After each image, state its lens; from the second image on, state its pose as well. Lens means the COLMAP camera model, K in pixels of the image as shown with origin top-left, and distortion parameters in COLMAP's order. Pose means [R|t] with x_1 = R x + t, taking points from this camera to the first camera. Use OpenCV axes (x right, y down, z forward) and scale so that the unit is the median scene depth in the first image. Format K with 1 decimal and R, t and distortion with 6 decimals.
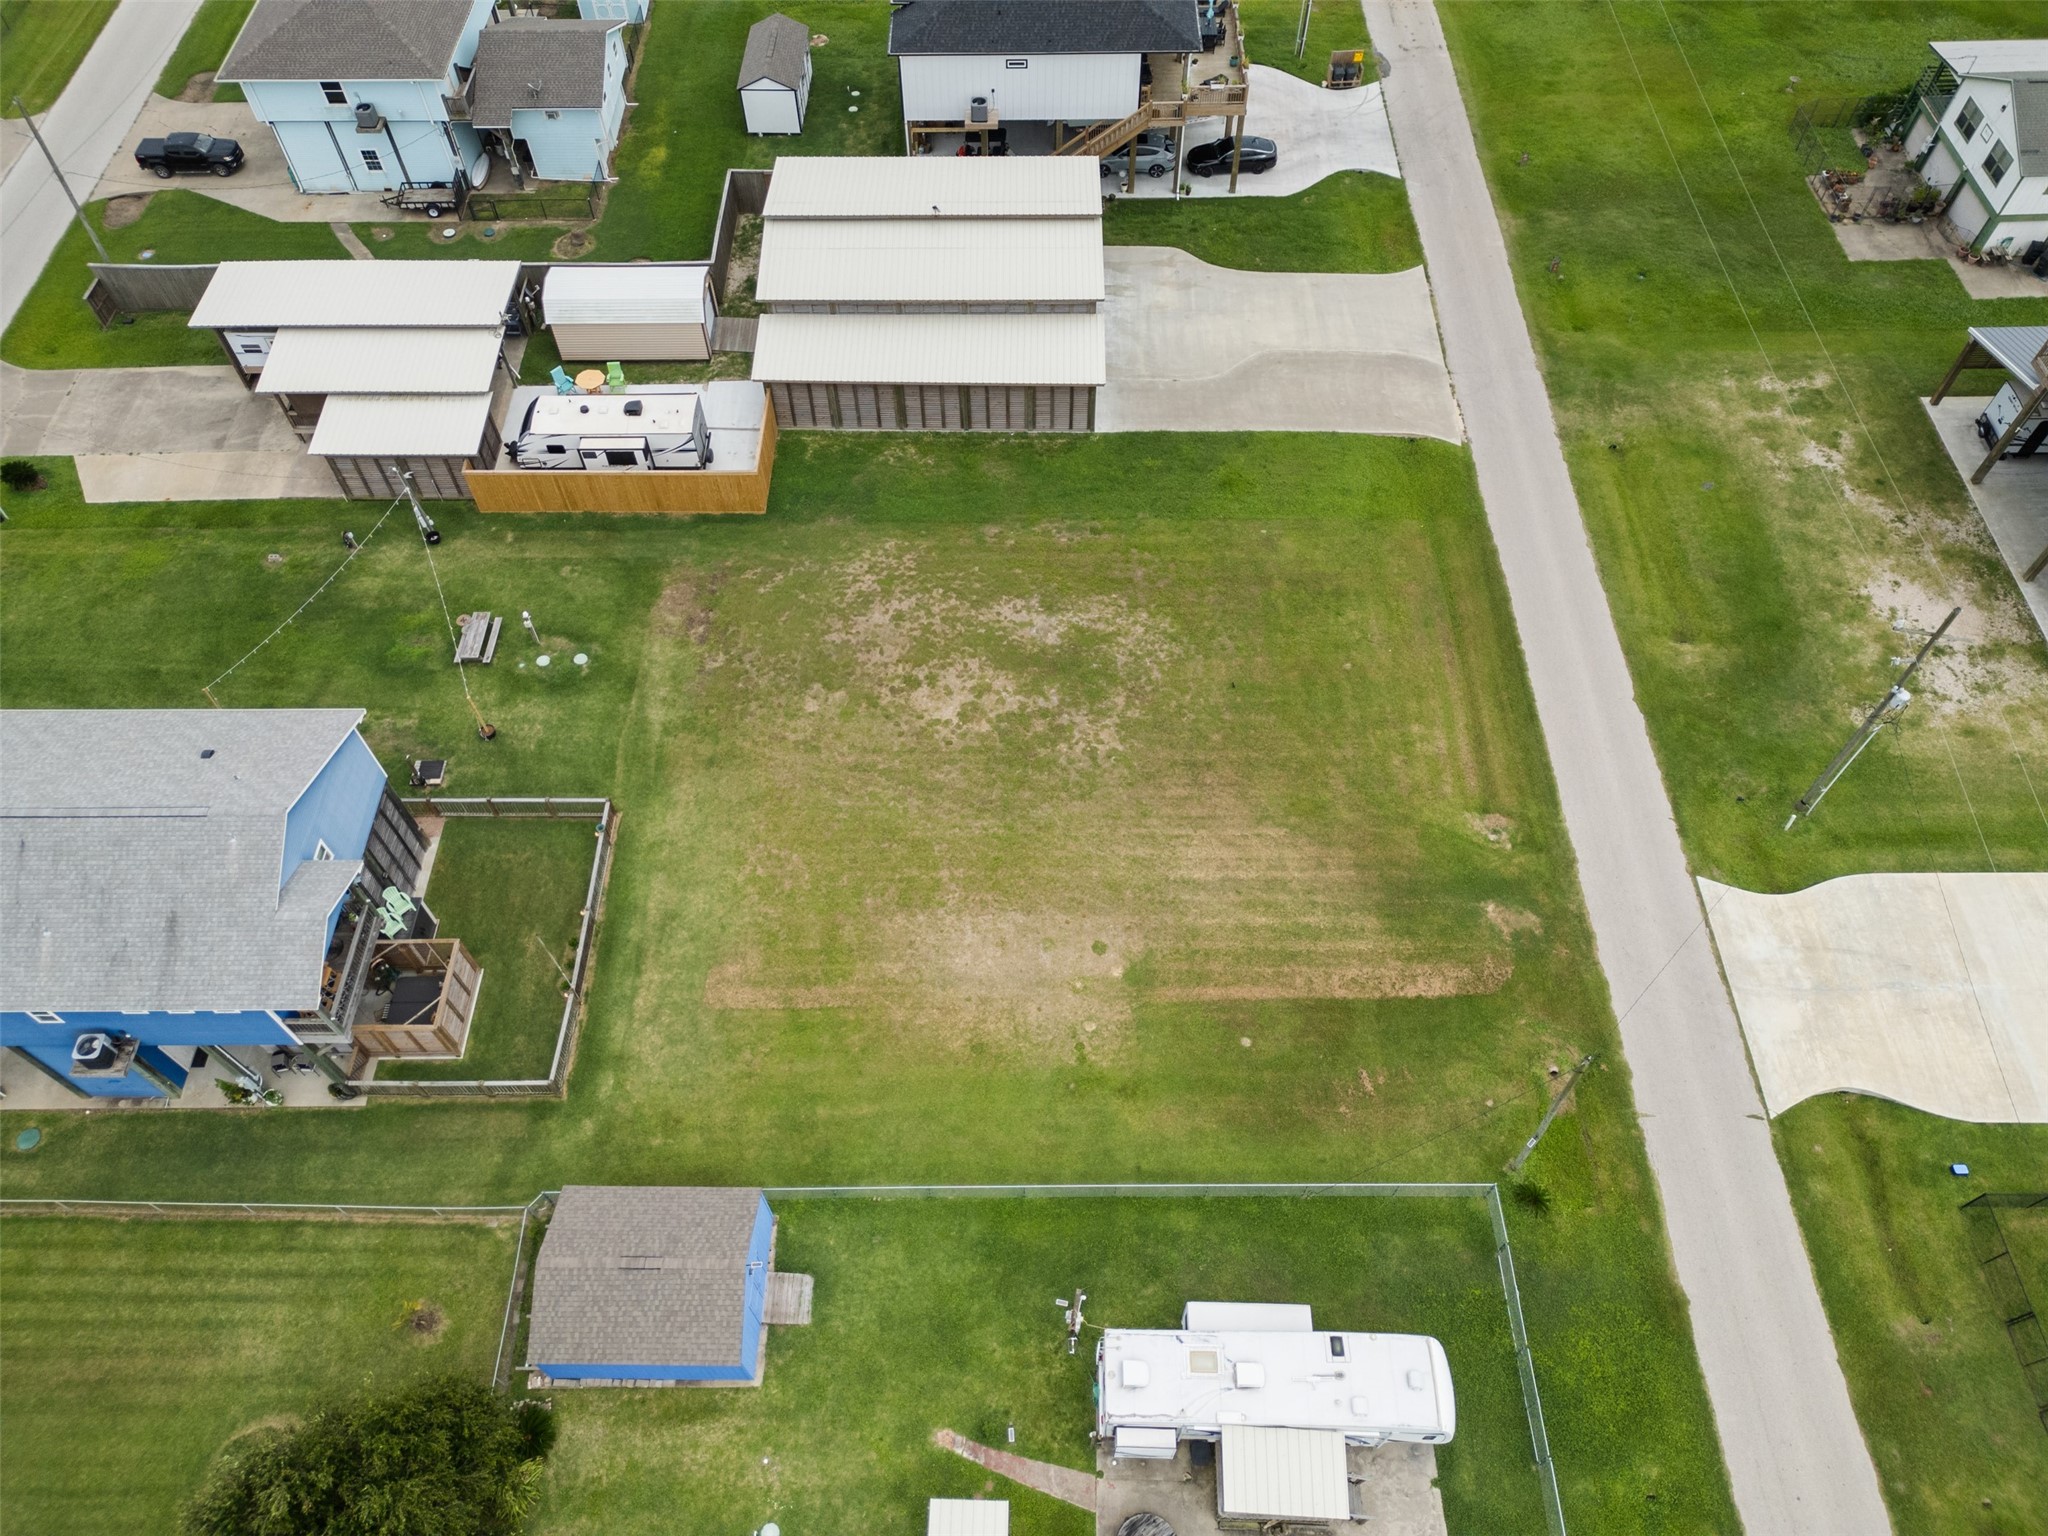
lens RADIAL K [[1429.0, 0, 1013.3], [0, 1429.0, 762.6], [0, 0, 1]] dist [0.078942, -0.074490]
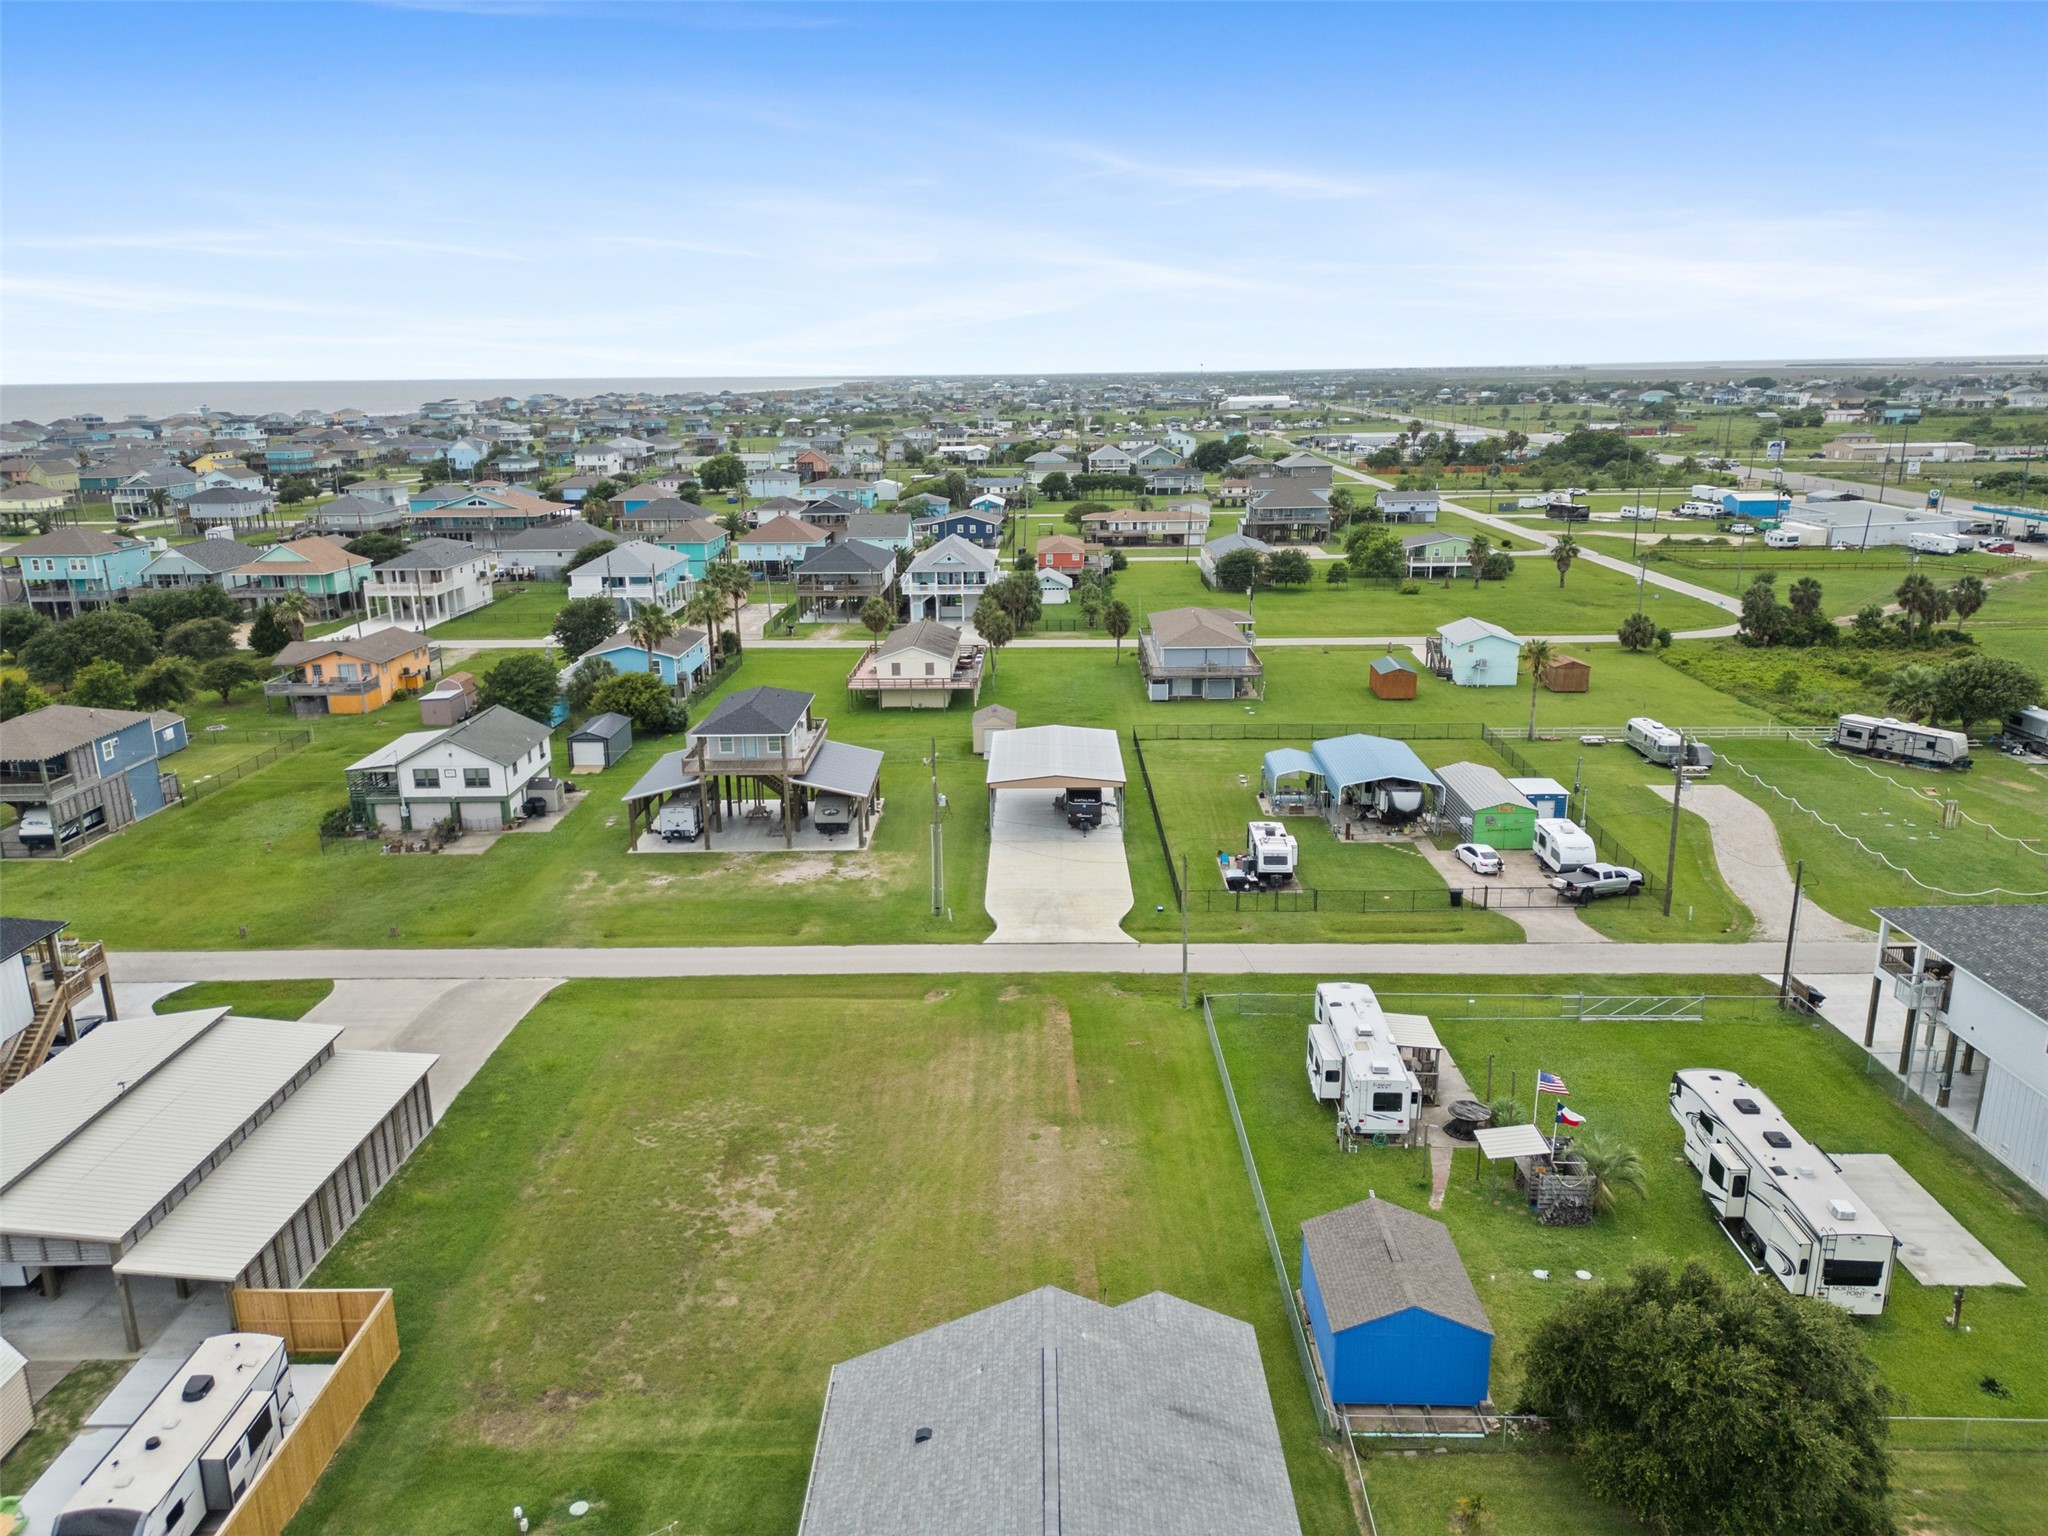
lens RADIAL K [[1429.0, 0, 1014.9], [0, 1429.0, 765.2], [0, 0, 1]] dist [0.078942, -0.074490]
pose [[0.010262, -0.254838, 0.966929, -0.939227], [0.829947, 0.541530, 0.133914, -0.196575], [-0.557748, 0.801126, 0.217059, 0.449446]]
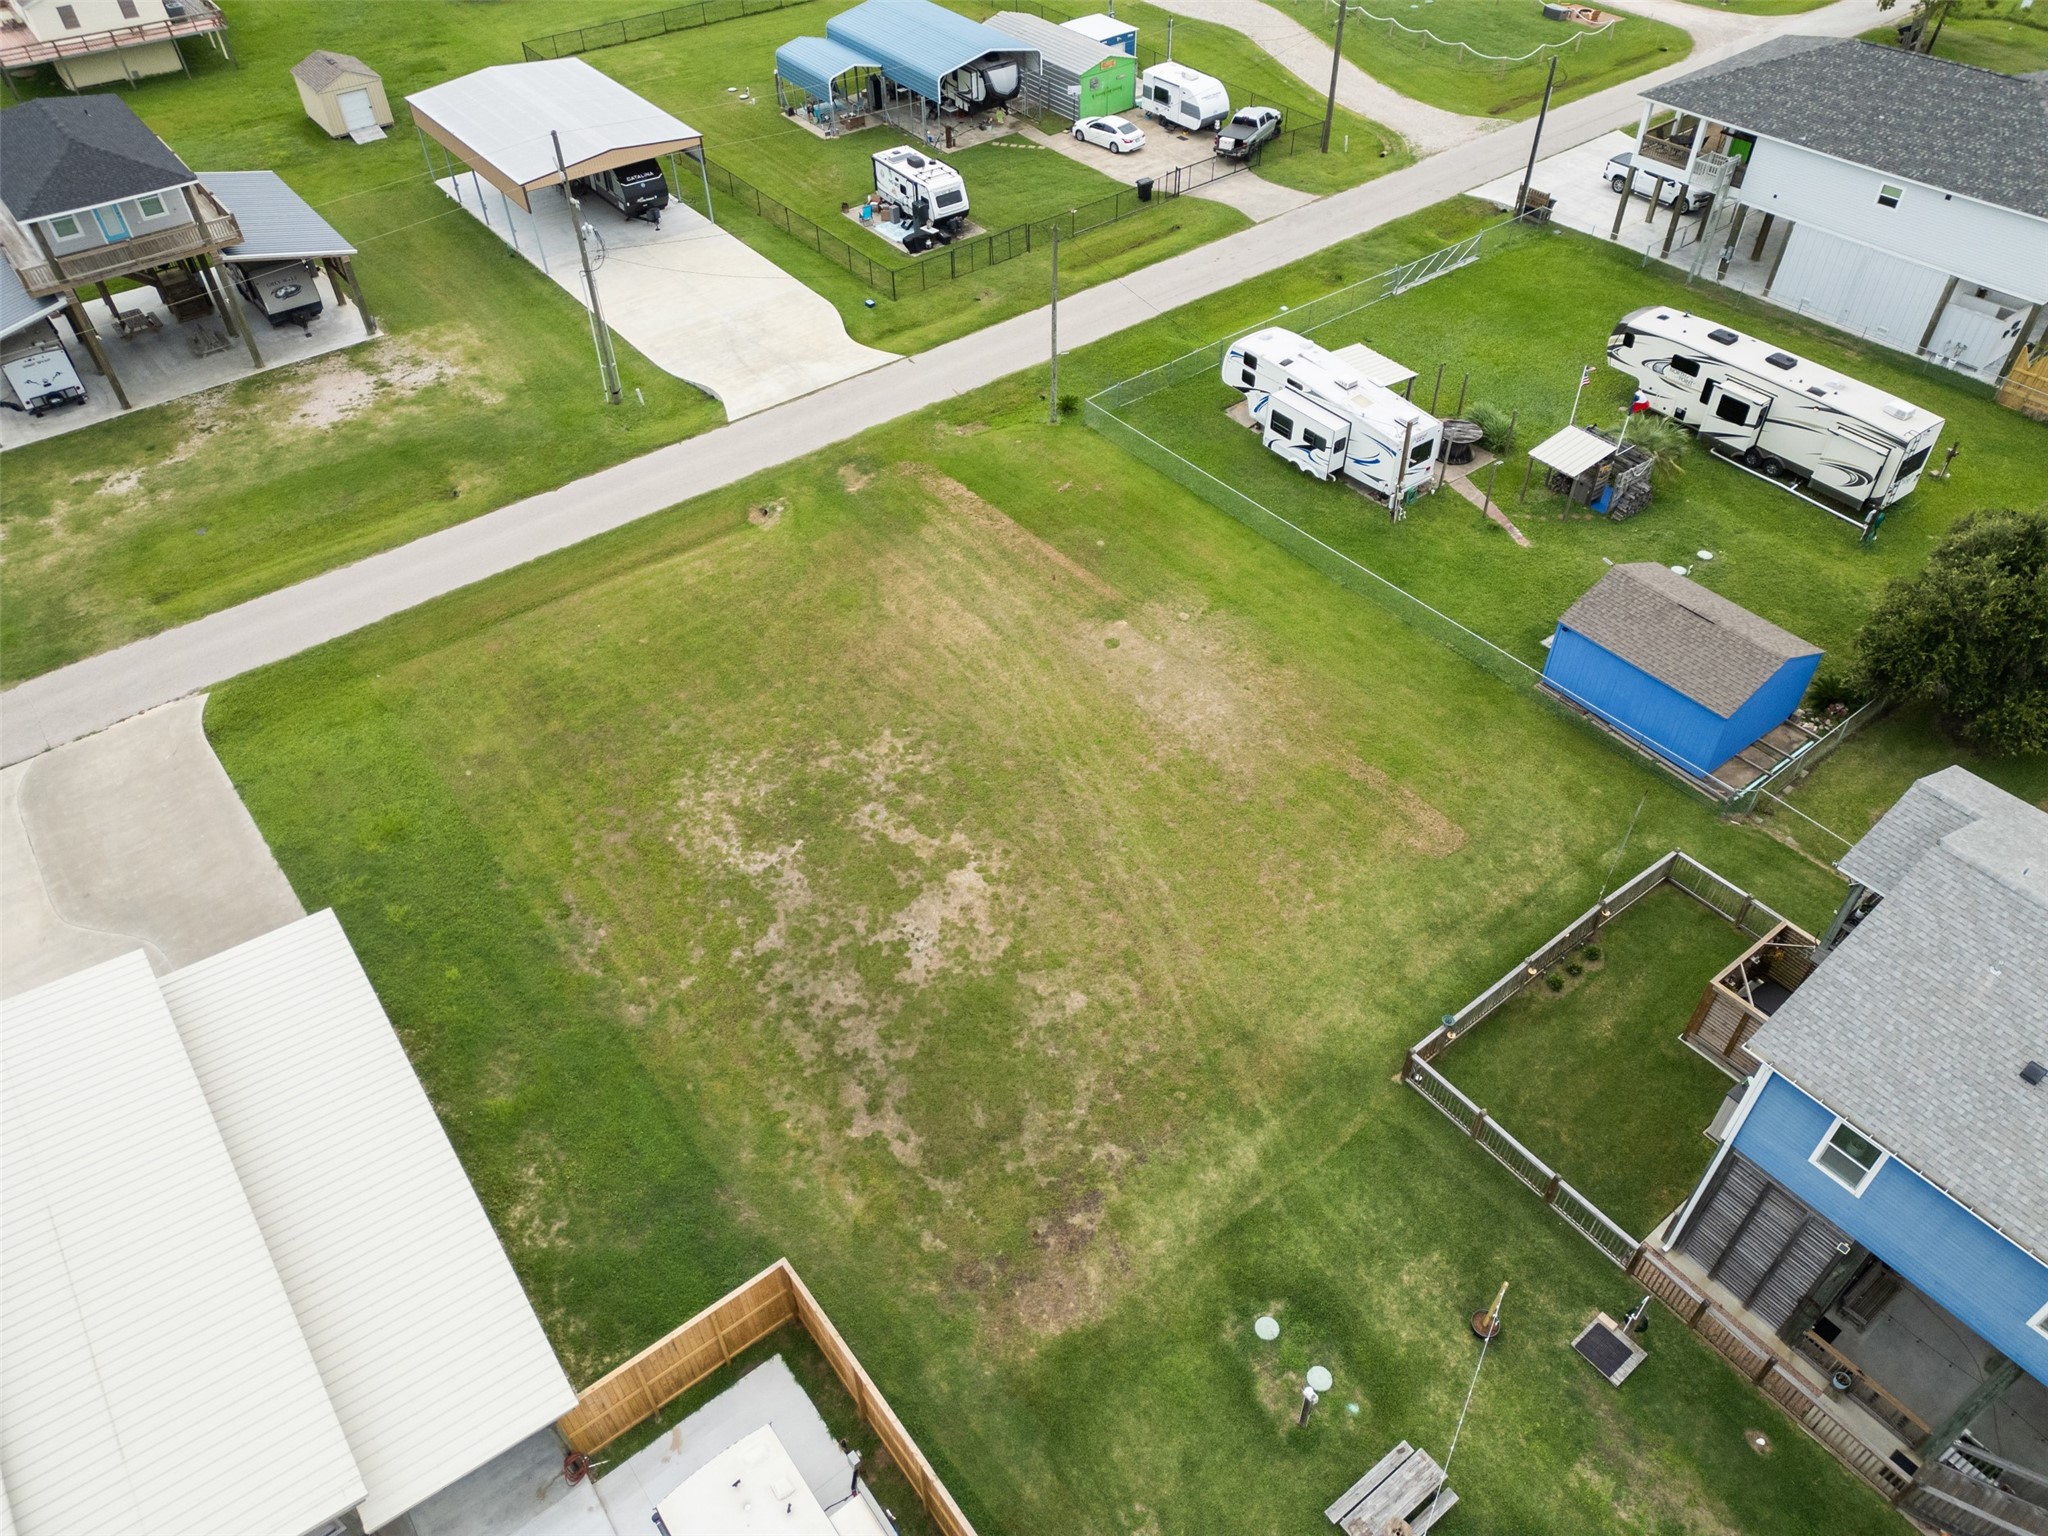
lens RADIAL K [[1429.0, 0, 1016.0], [0, 1429.0, 763.0], [0, 0, 1]] dist [0.078942, -0.074490]
pose [[-0.612050, -0.528192, 0.588565, -0.471581], [0.665776, 0.057488, 0.743934, -0.579483], [-0.426775, 0.847177, 0.316472, 0.716466]]
